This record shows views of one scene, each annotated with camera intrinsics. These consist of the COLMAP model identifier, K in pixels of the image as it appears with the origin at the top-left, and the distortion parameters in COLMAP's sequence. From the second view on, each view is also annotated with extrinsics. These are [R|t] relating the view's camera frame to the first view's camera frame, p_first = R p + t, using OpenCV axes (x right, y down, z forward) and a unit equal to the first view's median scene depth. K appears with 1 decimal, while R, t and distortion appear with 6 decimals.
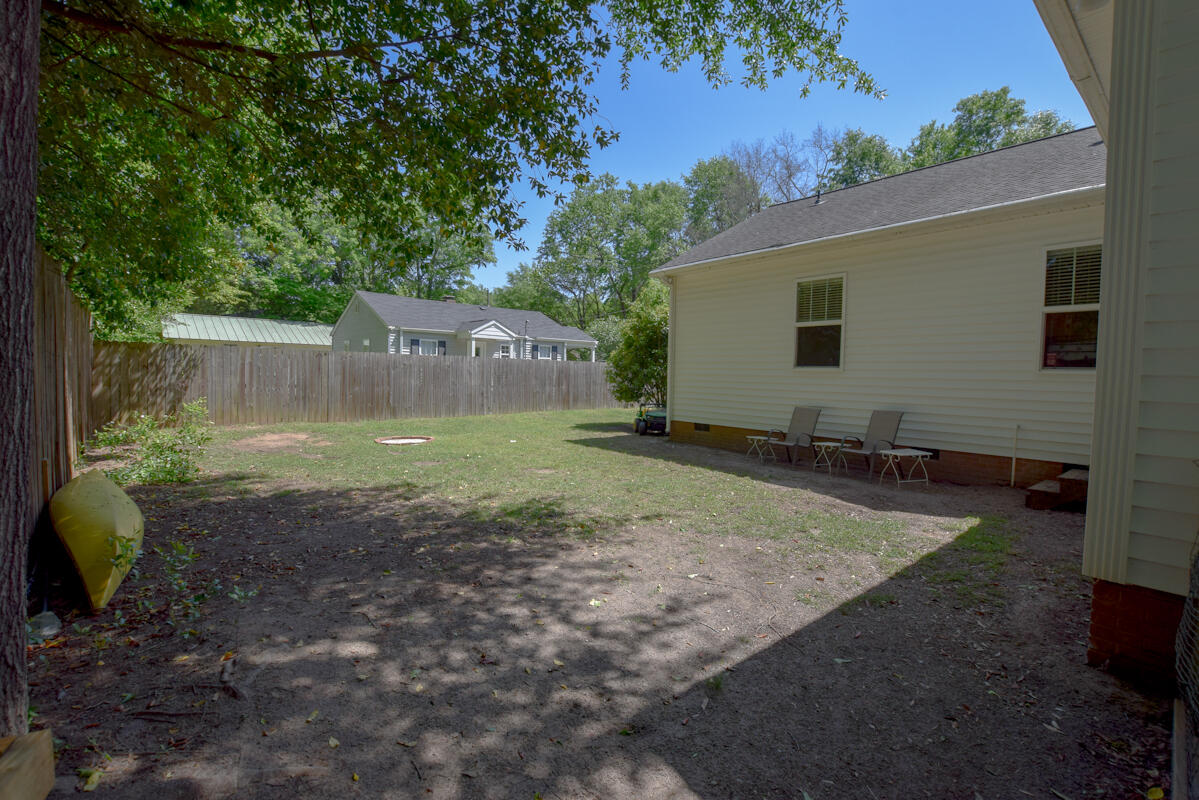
lens RADIAL K [[526.4, 0, 600.0], [0, 526.4, 397.8], [0, 0, 1]] dist [-0.027367, 0.001073]
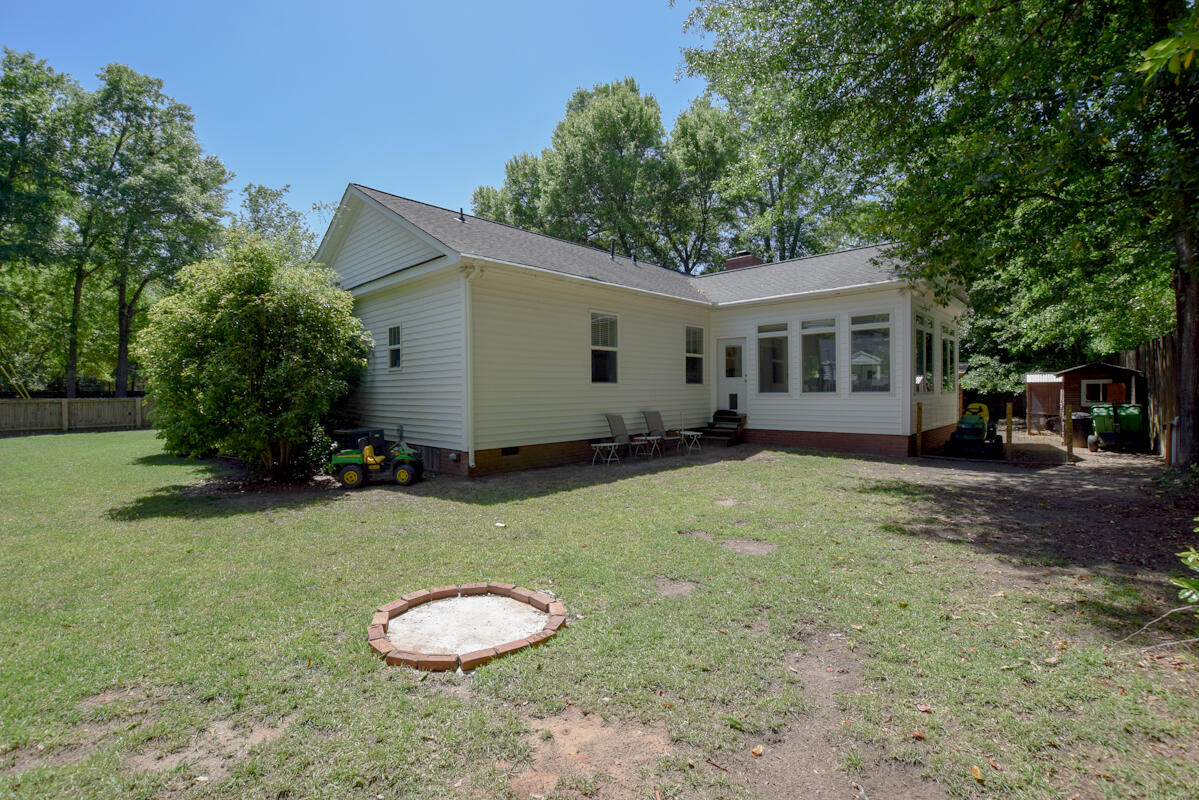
lens RADIAL K [[526.4, 0, 600.0], [0, 526.4, 397.8], [0, 0, 1]] dist [-0.027367, 0.001073]
pose [[-0.118606, -0.035247, 0.992316, -0.869388], [0.048680, 0.997962, 0.041266, -0.077444], [-0.991747, 0.053200, -0.116648, 1.196477]]
